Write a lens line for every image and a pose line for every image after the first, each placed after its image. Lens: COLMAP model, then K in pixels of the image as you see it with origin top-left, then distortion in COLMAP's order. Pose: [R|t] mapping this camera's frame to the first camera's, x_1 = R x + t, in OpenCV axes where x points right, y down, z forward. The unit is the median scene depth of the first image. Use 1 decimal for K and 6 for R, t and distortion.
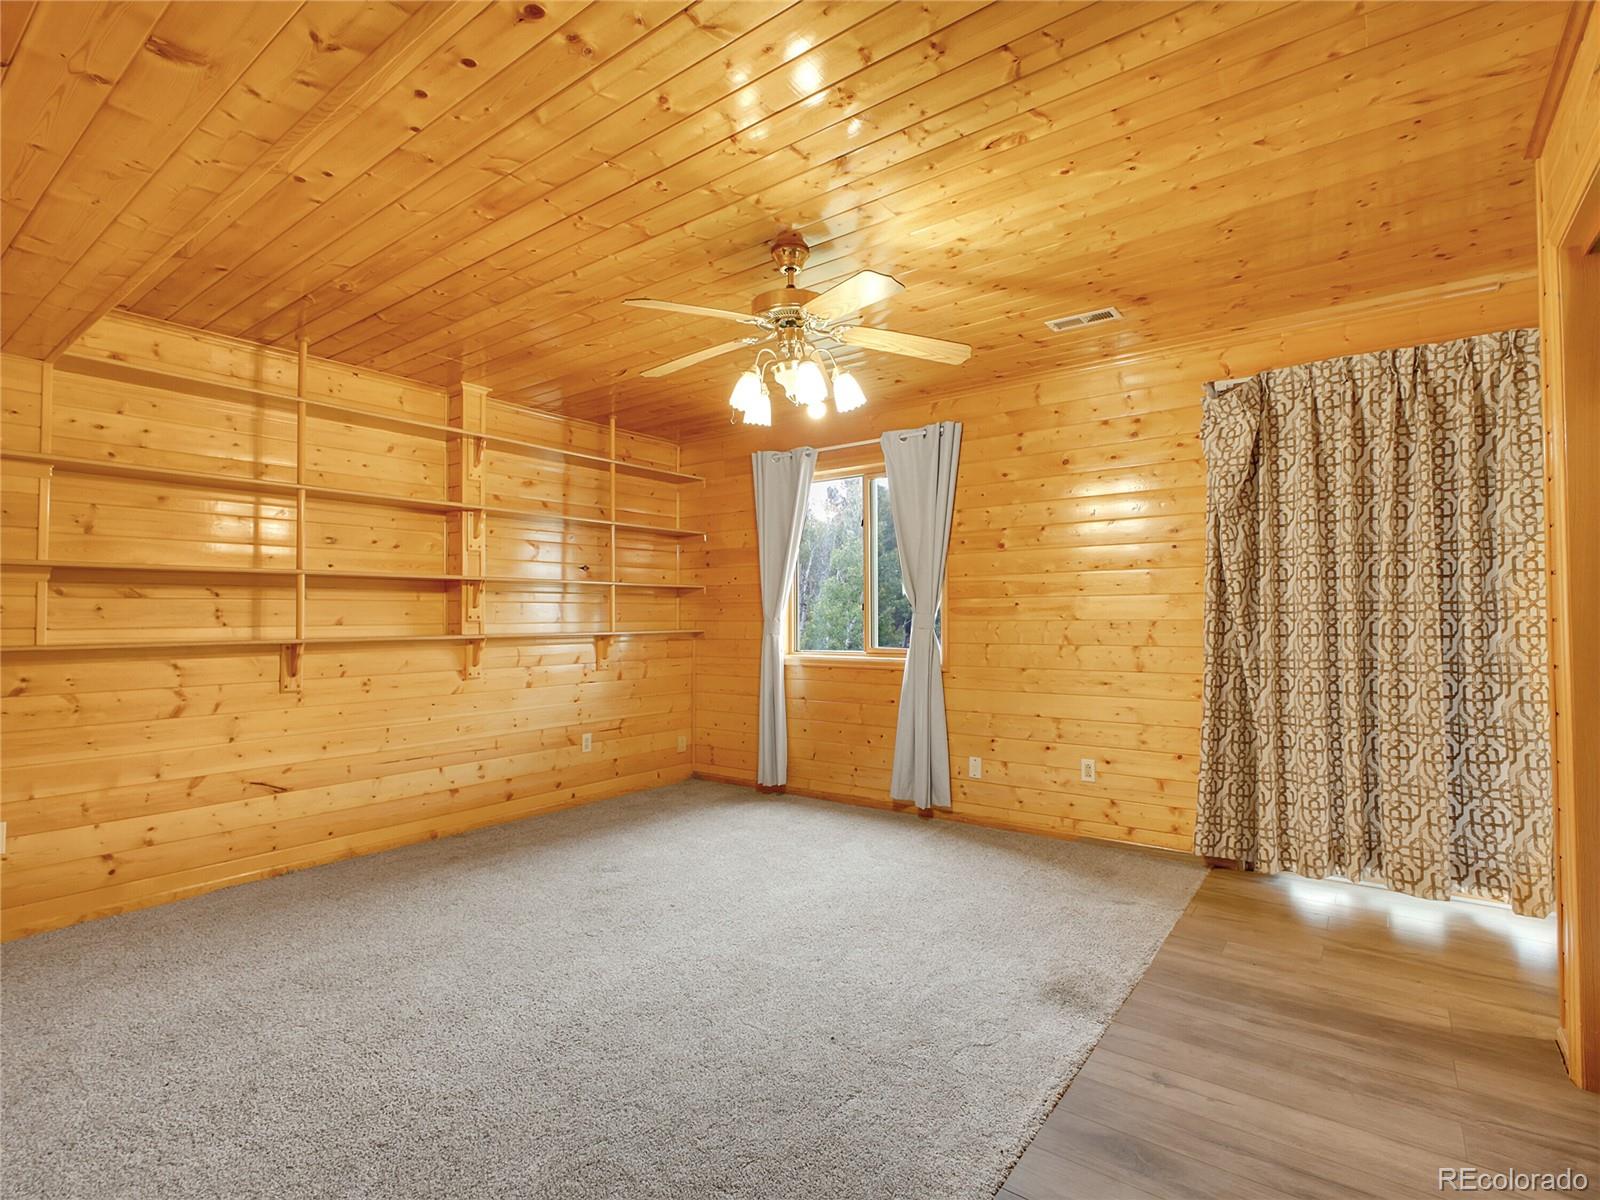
lens RADIAL K [[775.4, 0, 809.1], [0, 775.4, 598.8], [0, 0, 1]] dist [0.001943, 0.000043]
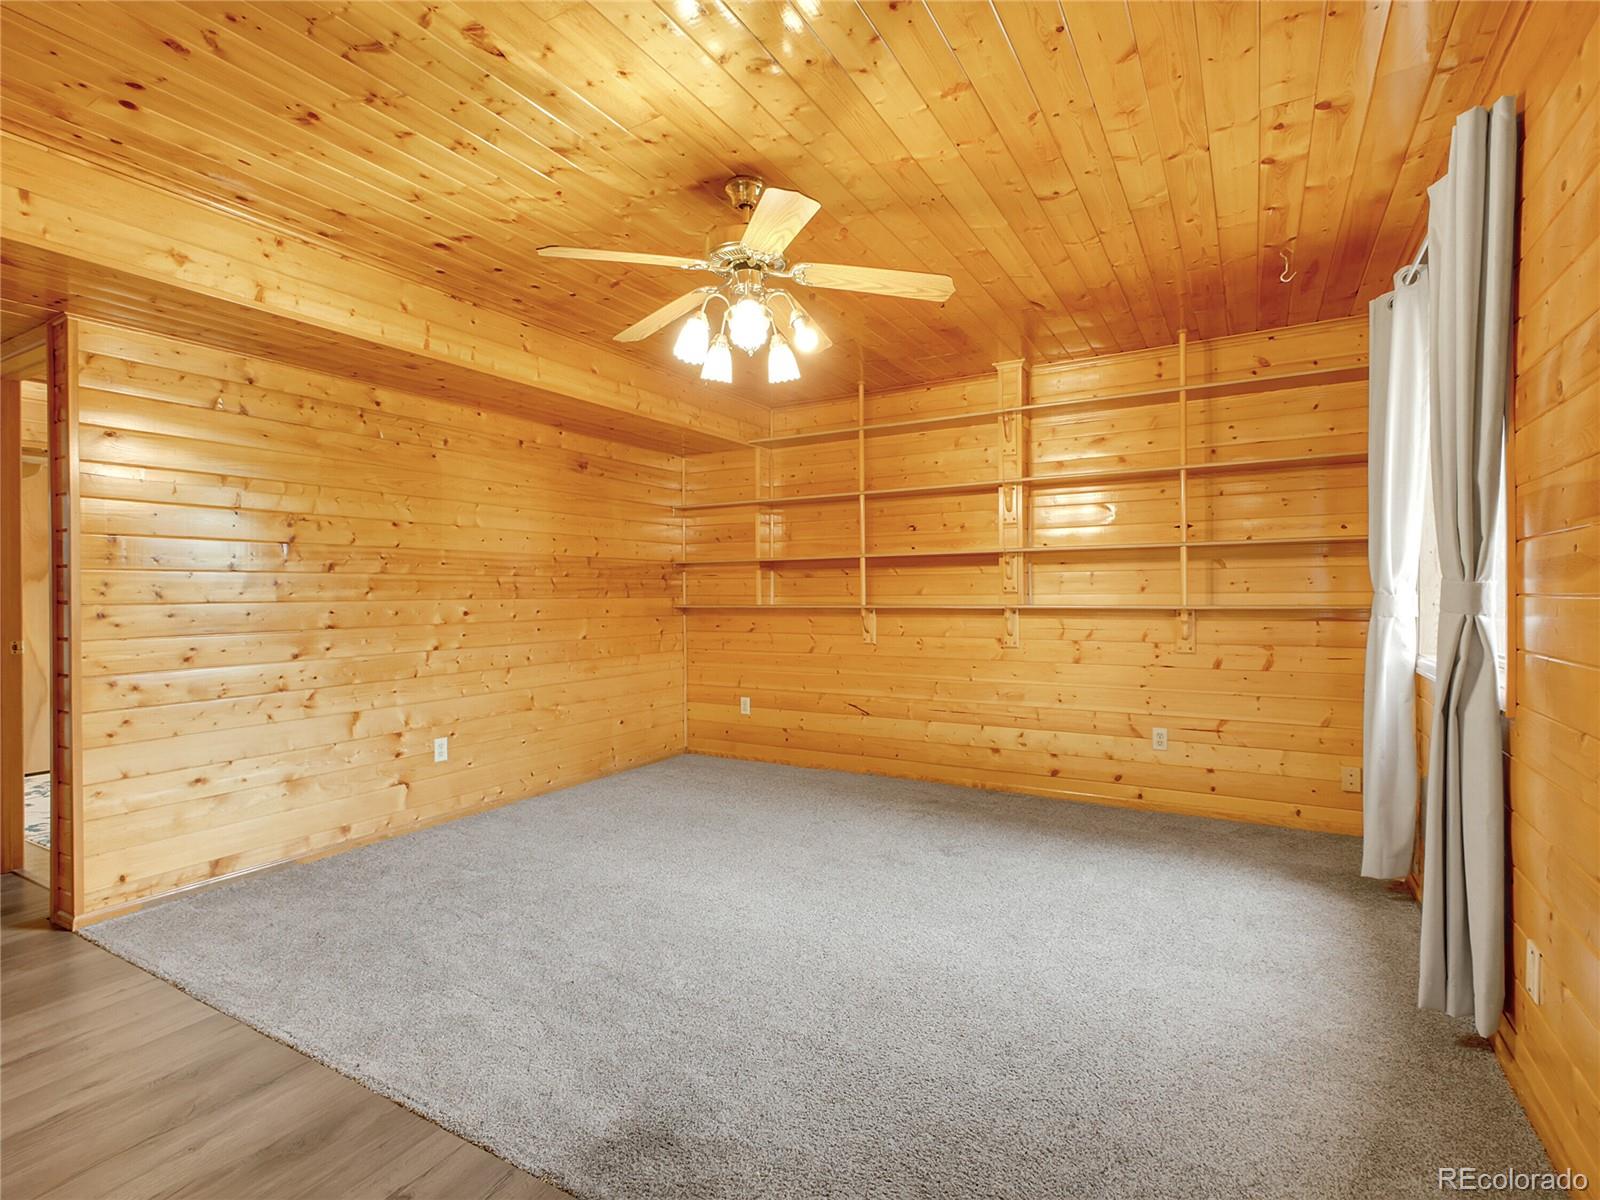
lens RADIAL K [[775.4, 0, 809.1], [0, 775.4, 598.8], [0, 0, 1]] dist [0.001943, 0.000043]
pose [[0.112853, 0.005999, -0.993594, 0.577028], [0.027584, 0.999577, 0.009169, 0.022326], [0.993229, -0.028442, 0.112639, 0.636091]]
